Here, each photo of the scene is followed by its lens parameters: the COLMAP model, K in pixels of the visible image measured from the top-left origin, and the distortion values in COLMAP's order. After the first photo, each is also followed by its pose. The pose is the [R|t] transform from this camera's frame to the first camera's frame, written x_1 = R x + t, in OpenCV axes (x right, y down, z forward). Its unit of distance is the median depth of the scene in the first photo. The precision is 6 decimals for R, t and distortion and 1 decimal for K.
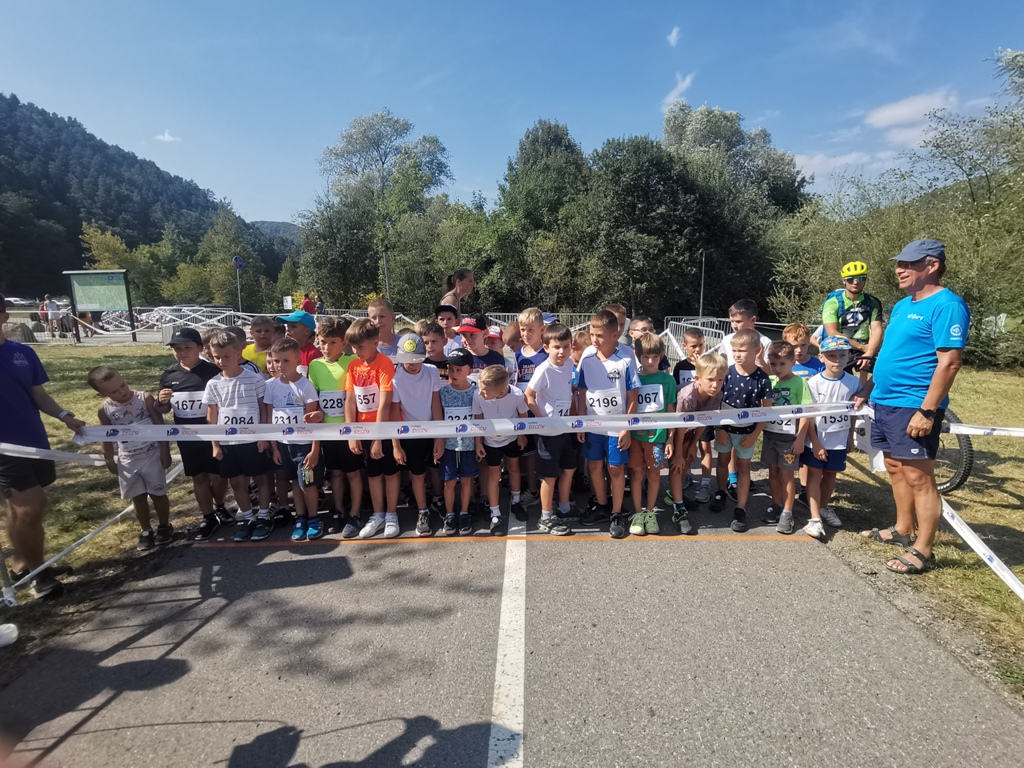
lens RADIAL K [[543.8, 0, 520.5], [0, 543.8, 388.7], [0, 0, 1]] dist [-0.060216, 0.052500]
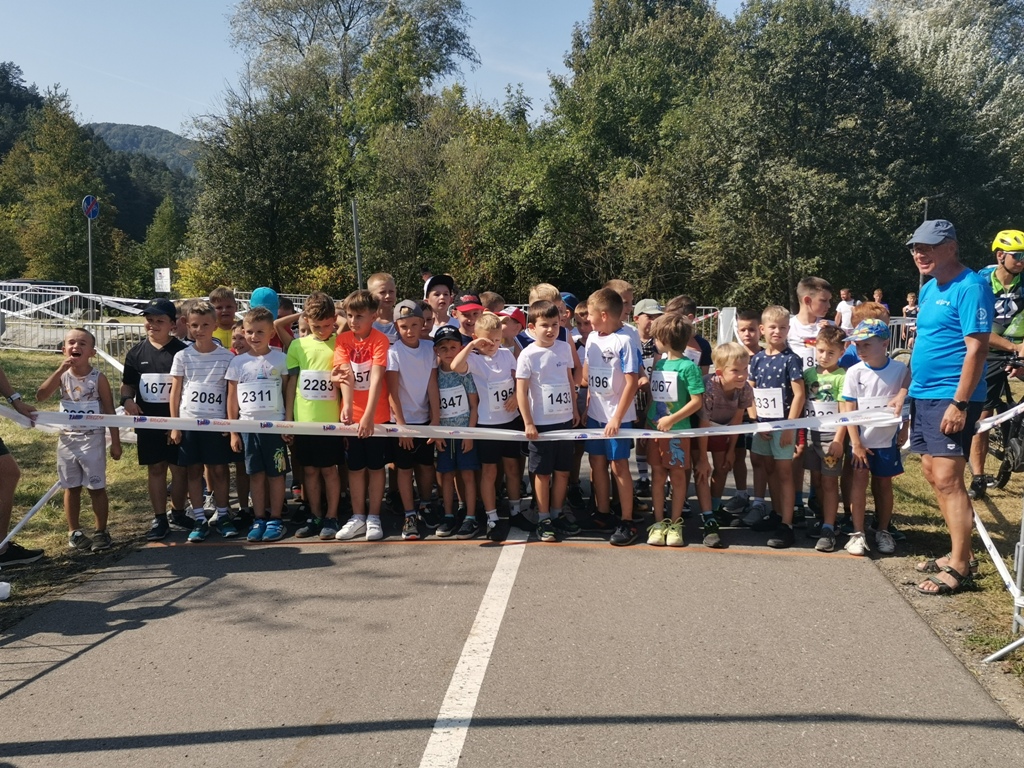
lens RADIAL K [[1070.2, 0, 518.9], [0, 1070.2, 380.2], [0, 0, 1]] dist [0.079047, -0.115975]
pose [[0.997006, 0.023701, -0.073603, 0.014958], [-0.029016, 0.996983, -0.071998, 0.017302], [0.071675, 0.073918, 0.994685, -0.093206]]
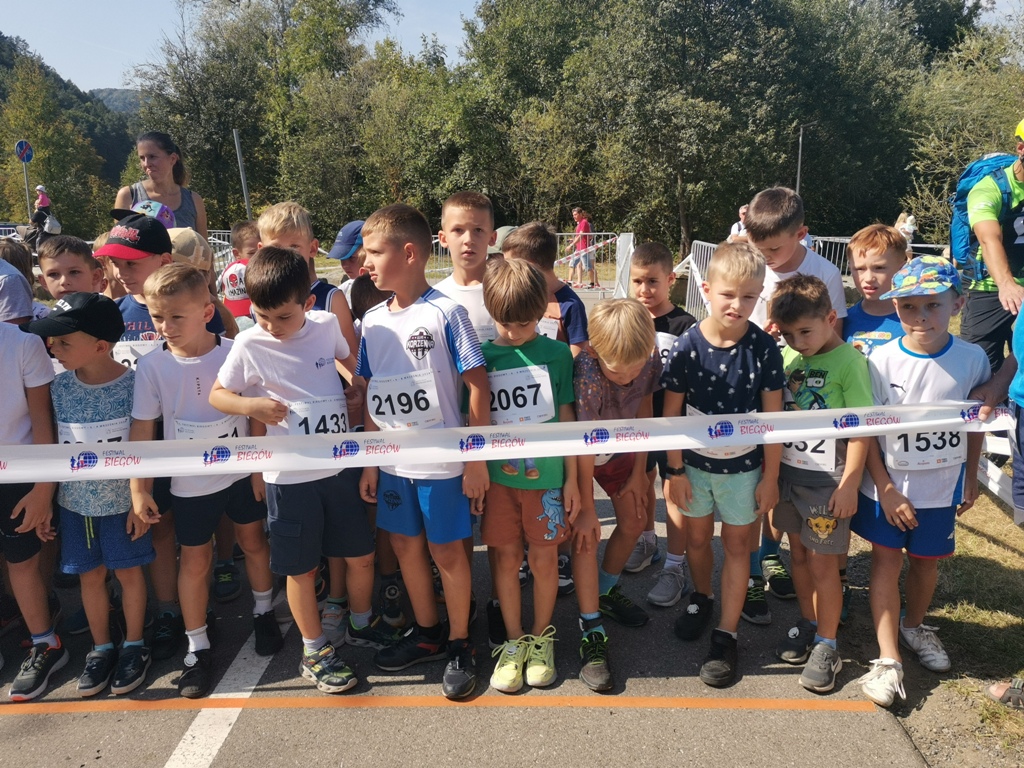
lens RADIAL K [[841.6, 0, 522.0], [0, 841.6, 379.1], [0, 0, 1]] dist [0.106326, -0.144775]
pose [[0.999928, -0.009977, -0.006693, 0.030671], [0.010163, 0.999546, 0.028378, -0.002203], [0.006407, -0.028444, 0.999575, 0.034324]]
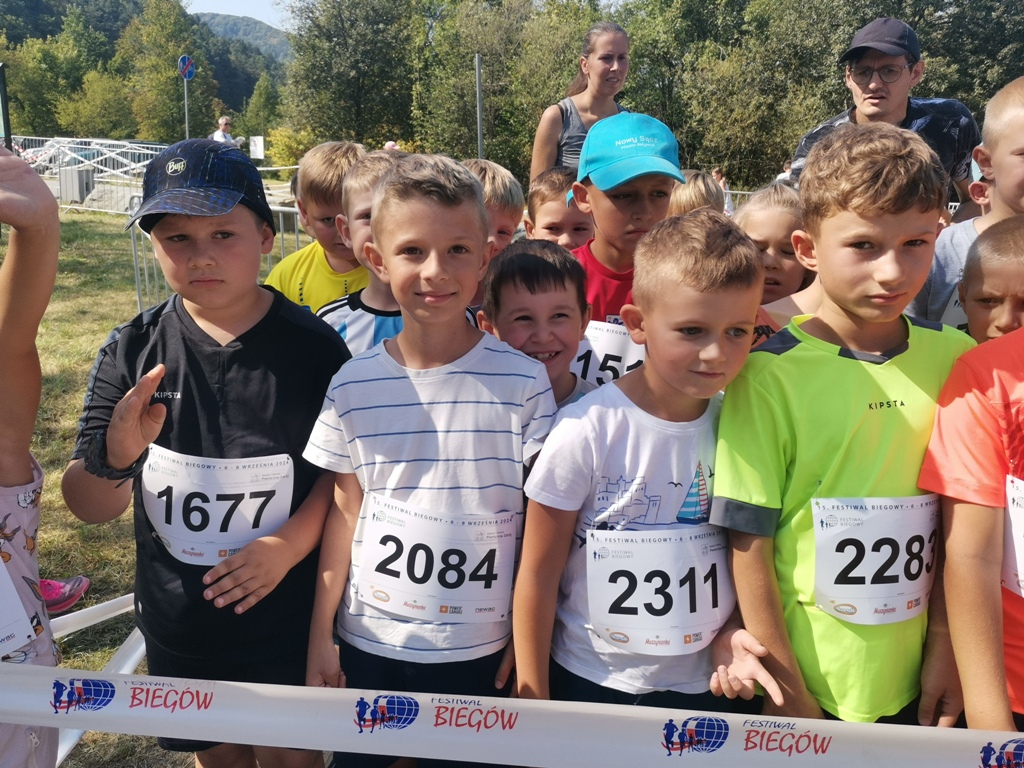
lens RADIAL K [[847.7, 0, 515.9], [0, 847.7, 378.5], [0, 0, 1]] dist [0.100389, -0.145760]
pose [[0.992179, 0.084431, -0.091936, -0.055870], [-0.076717, 0.993471, 0.084443, -0.006693], [0.098465, -0.076730, 0.992178, 0.079412]]
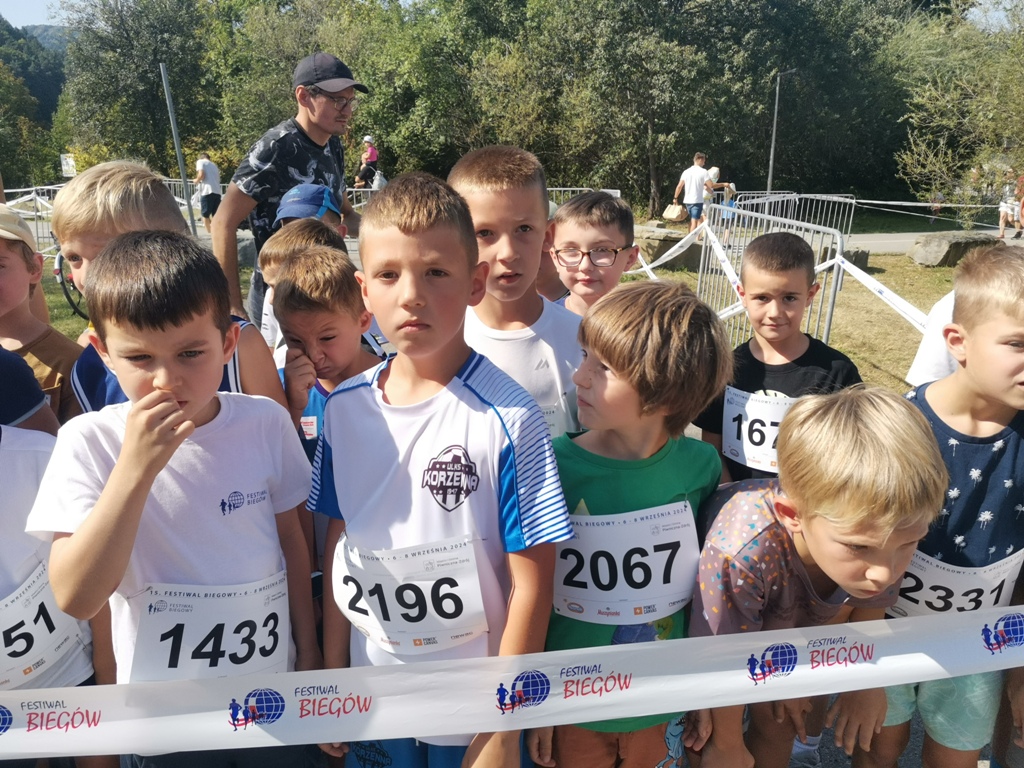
lens RADIAL K [[845.0, 0, 516.5], [0, 845.0, 386.6], [0, 0, 1]] dist [0.101241, -0.146077]
pose [[0.999205, -0.008921, 0.038851, 0.023538], [0.005307, 0.995731, 0.092147, -0.009661], [-0.039507, -0.091868, 0.994987, 0.070567]]
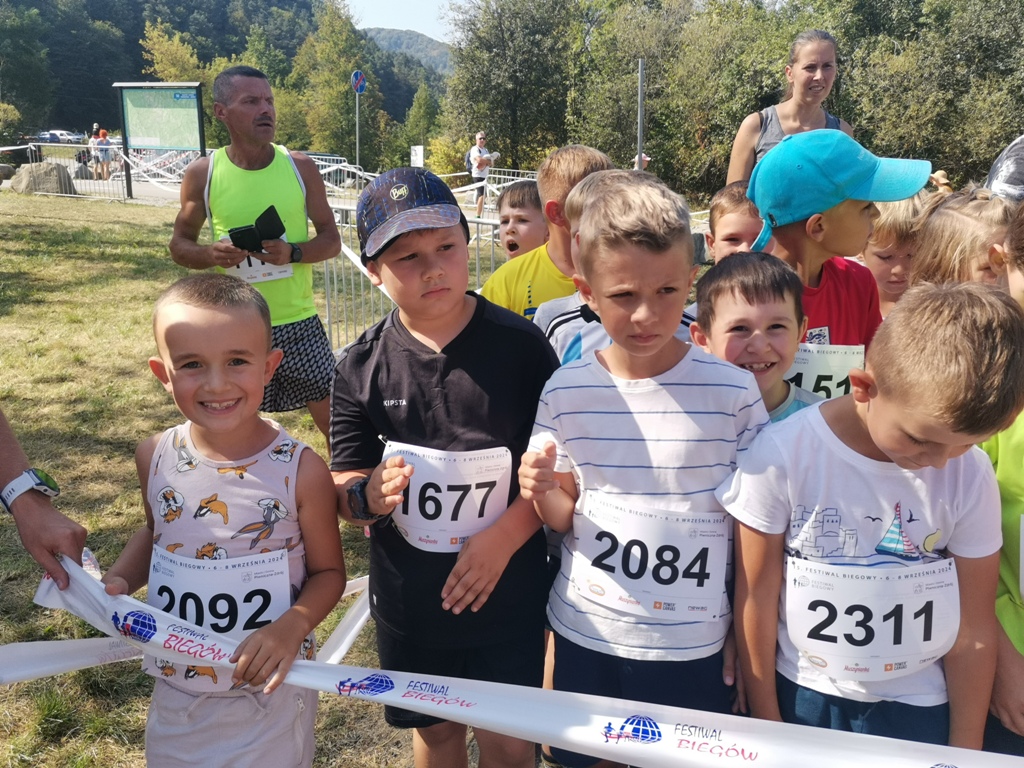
lens RADIAL K [[843.6, 0, 512.0], [0, 843.6, 384.0], [0, 0, 1]] dist [0.102056, -0.146171]
pose [[0.958839, 0.114109, -0.260013, -0.059675], [-0.090488, 0.990752, 0.101110, -0.006683], [0.269146, -0.073420, 0.960297, 0.075708]]
